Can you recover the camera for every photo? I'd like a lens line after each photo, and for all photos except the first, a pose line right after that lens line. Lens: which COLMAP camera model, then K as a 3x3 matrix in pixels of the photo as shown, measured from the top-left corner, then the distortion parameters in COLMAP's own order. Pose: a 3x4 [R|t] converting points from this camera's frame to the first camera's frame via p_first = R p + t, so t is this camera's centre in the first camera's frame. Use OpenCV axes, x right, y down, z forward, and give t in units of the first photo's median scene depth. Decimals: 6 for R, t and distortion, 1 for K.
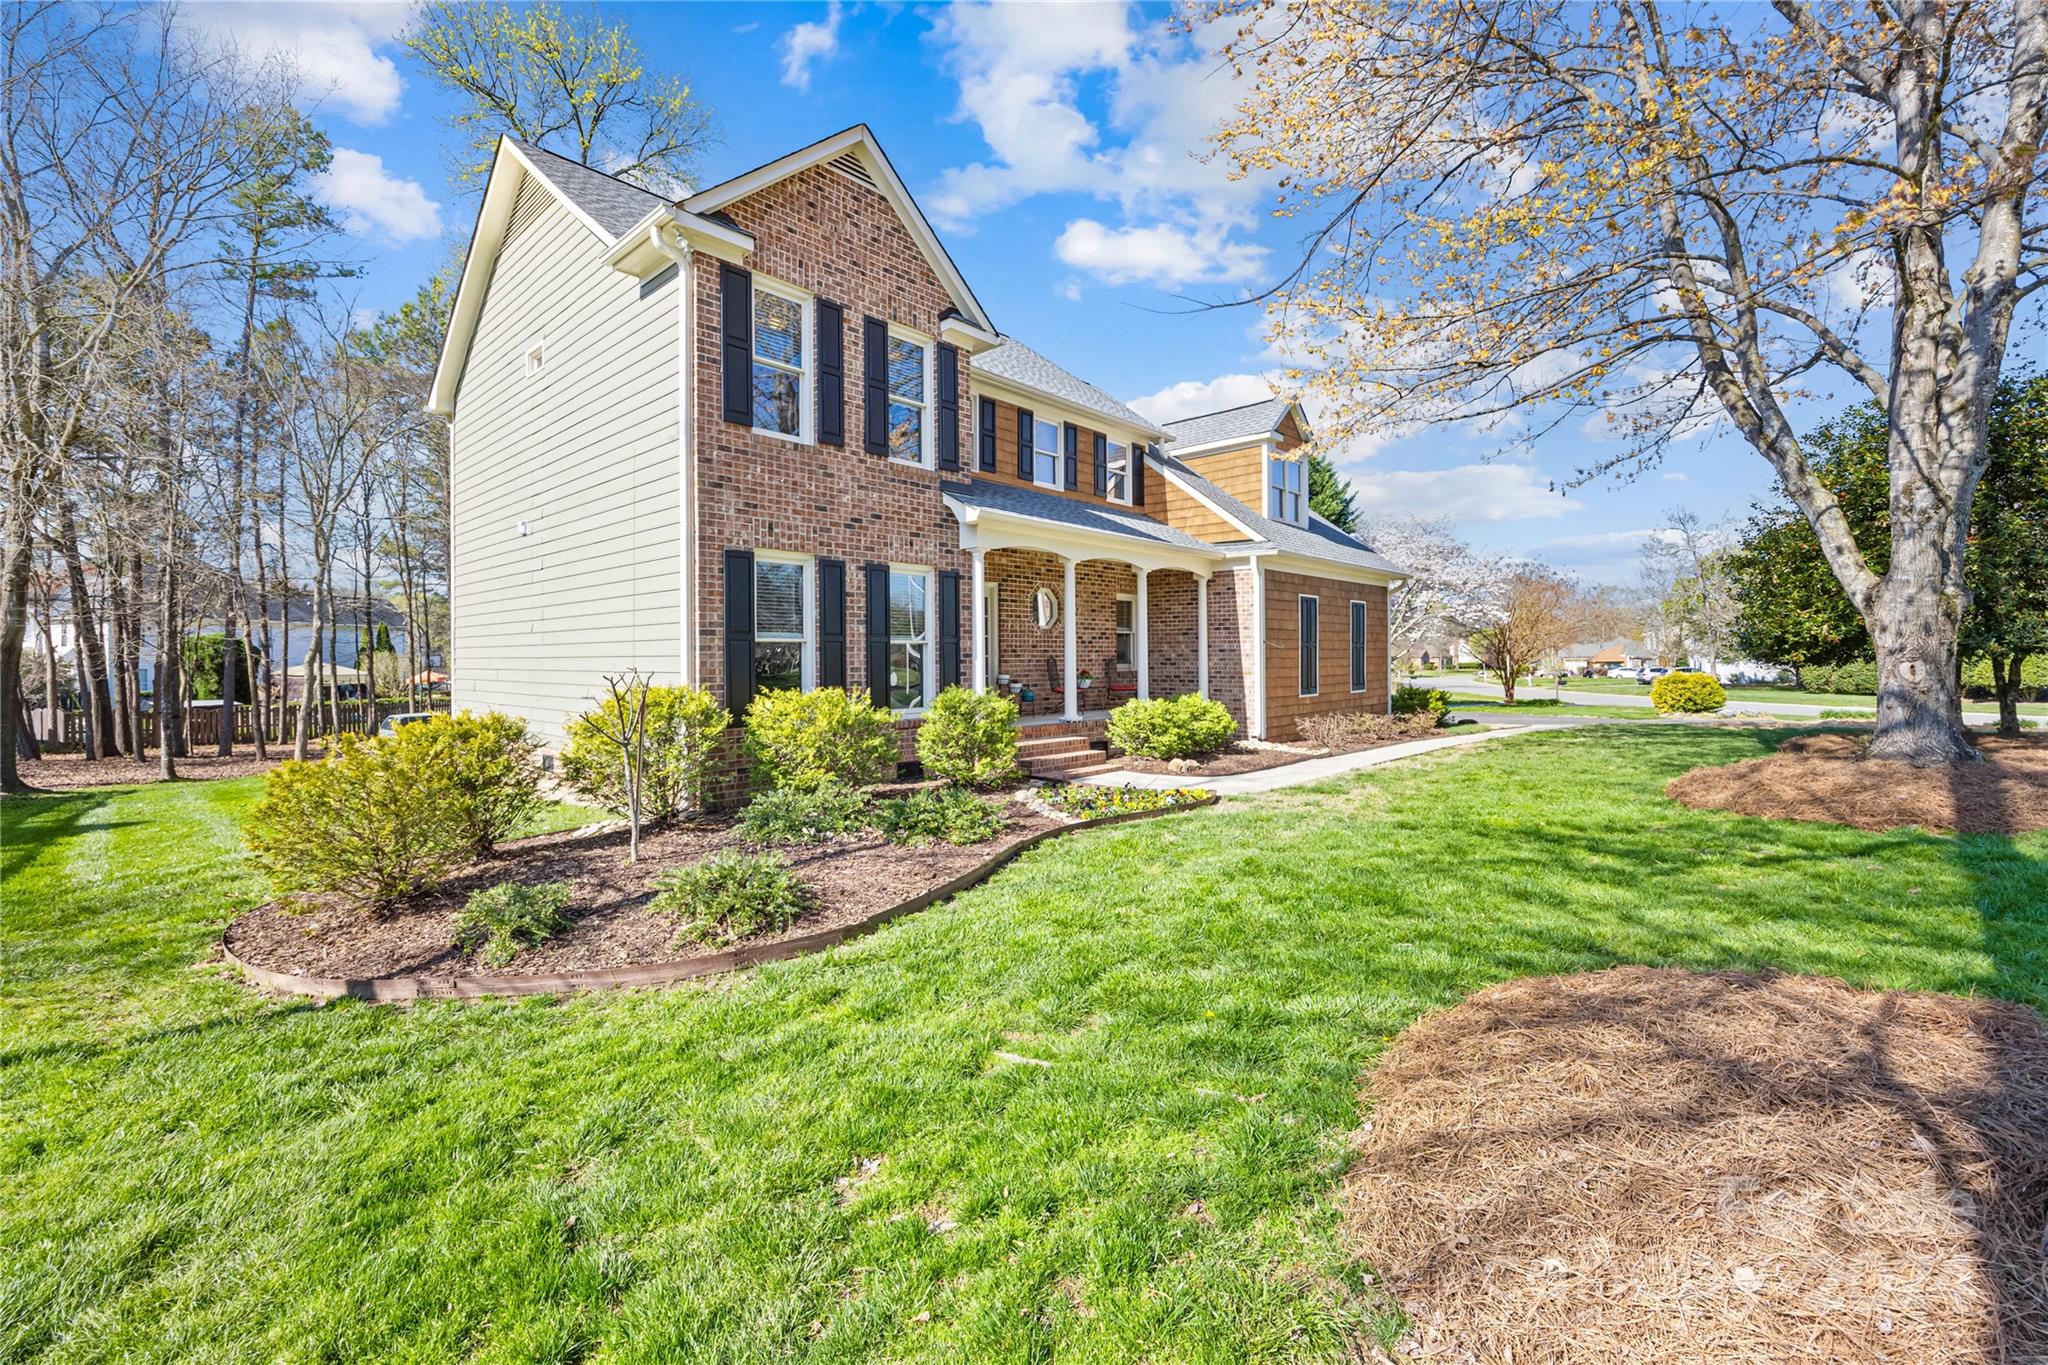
lens RADIAL K [[865.5, 0, 1031.2], [0, 865.5, 671.1], [0, 0, 1]] dist [0.000005, 0.000044]
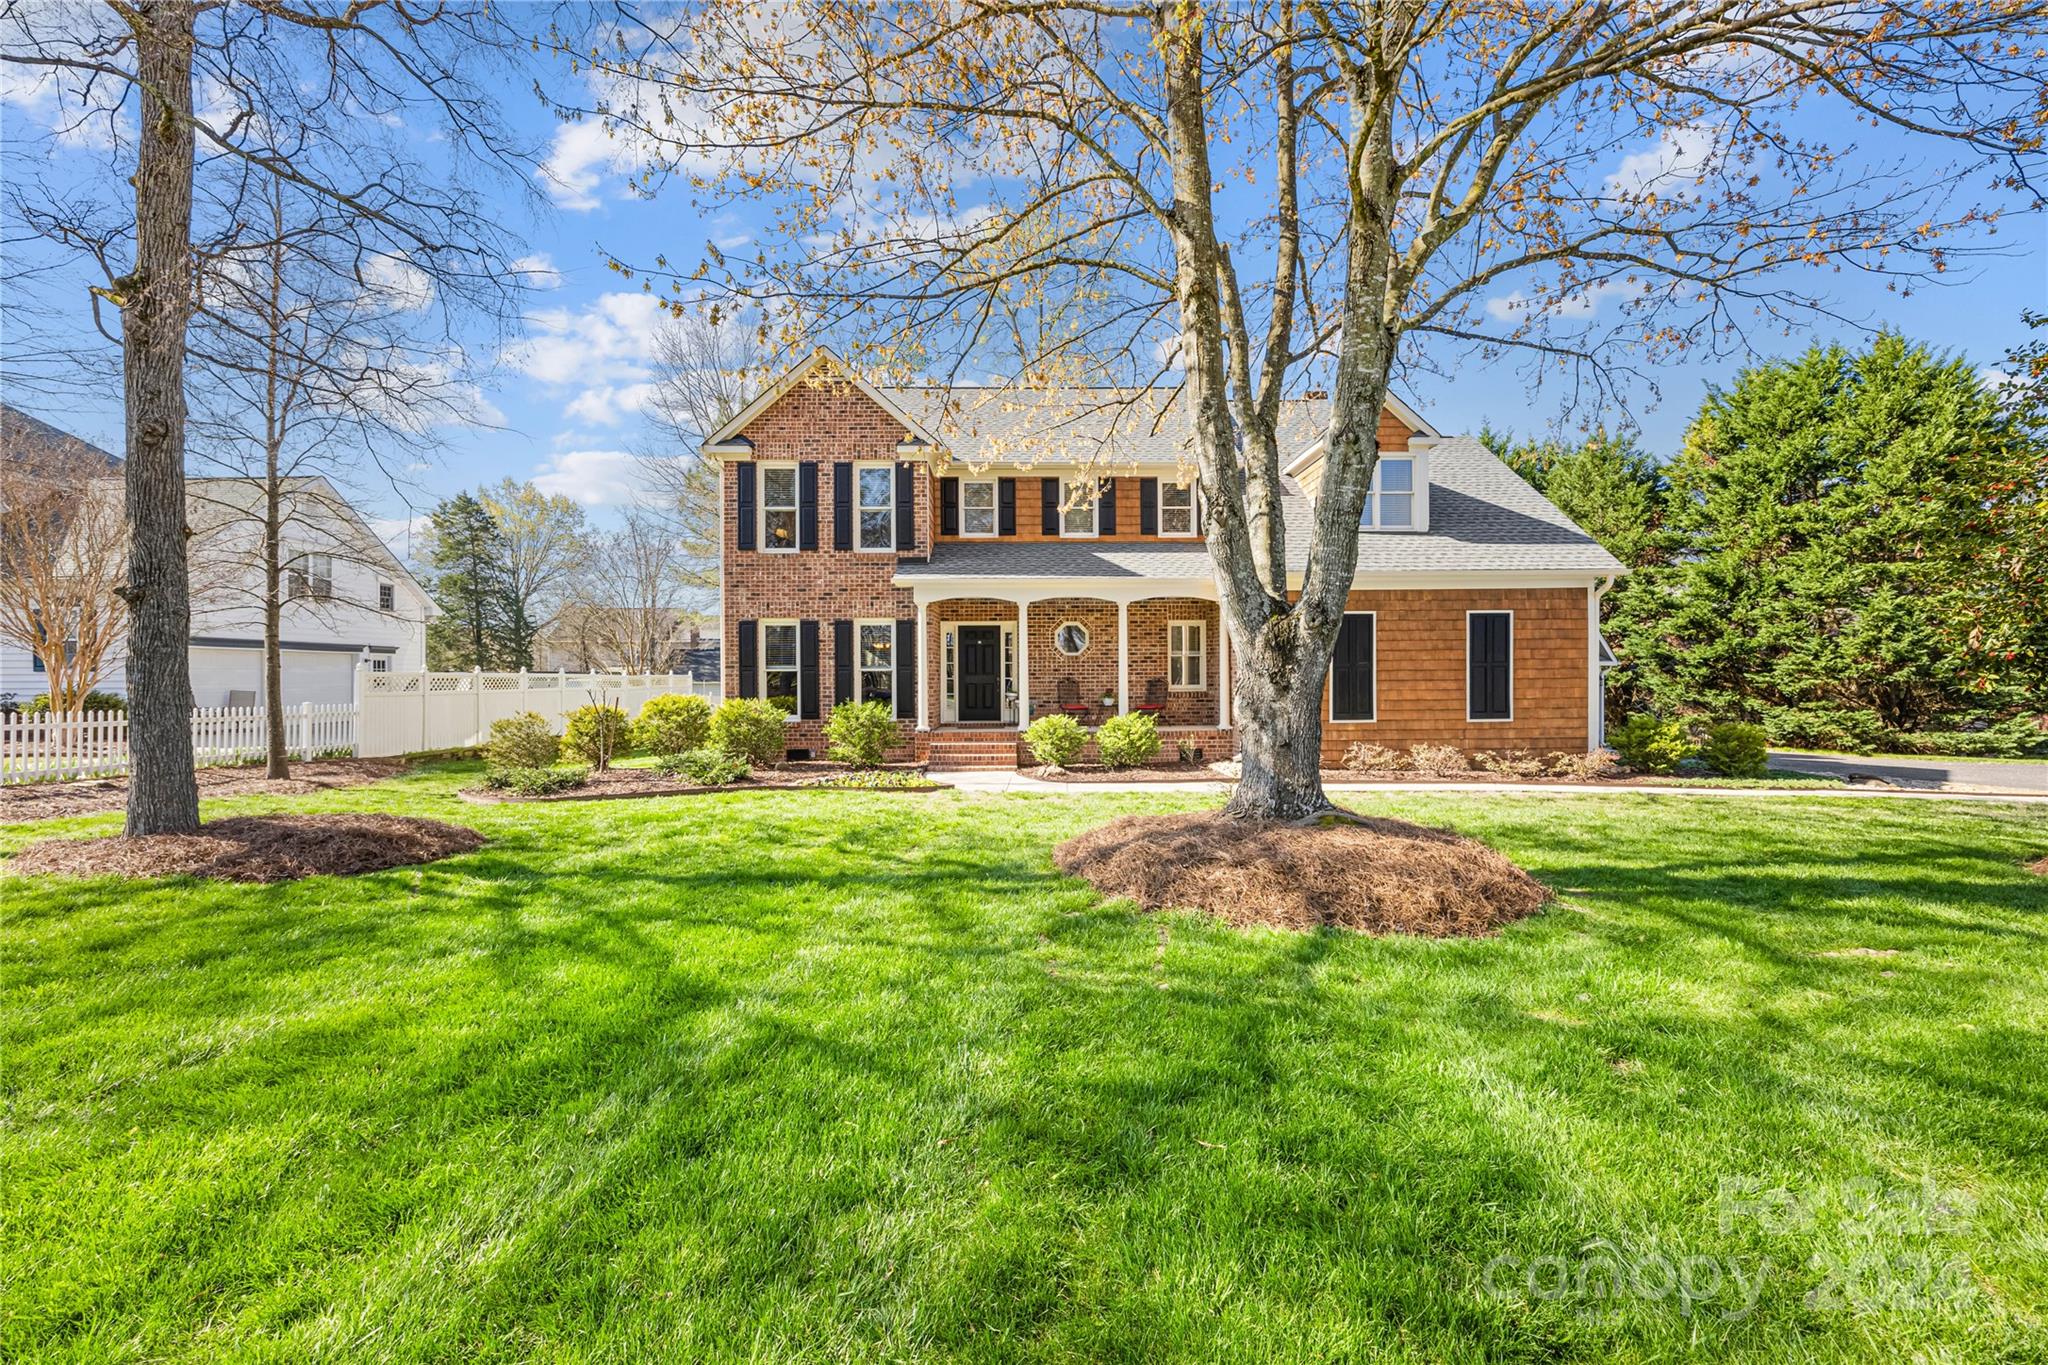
lens RADIAL K [[865.5, 0, 1031.2], [0, 865.5, 671.1], [0, 0, 1]] dist [0.000005, 0.000044]
pose [[0.675780, 0.000598, -0.737103, 1.195792], [-0.006284, 0.999968, -0.004950, -0.027188], [0.737076, 0.007977, 0.675762, 0.201577]]
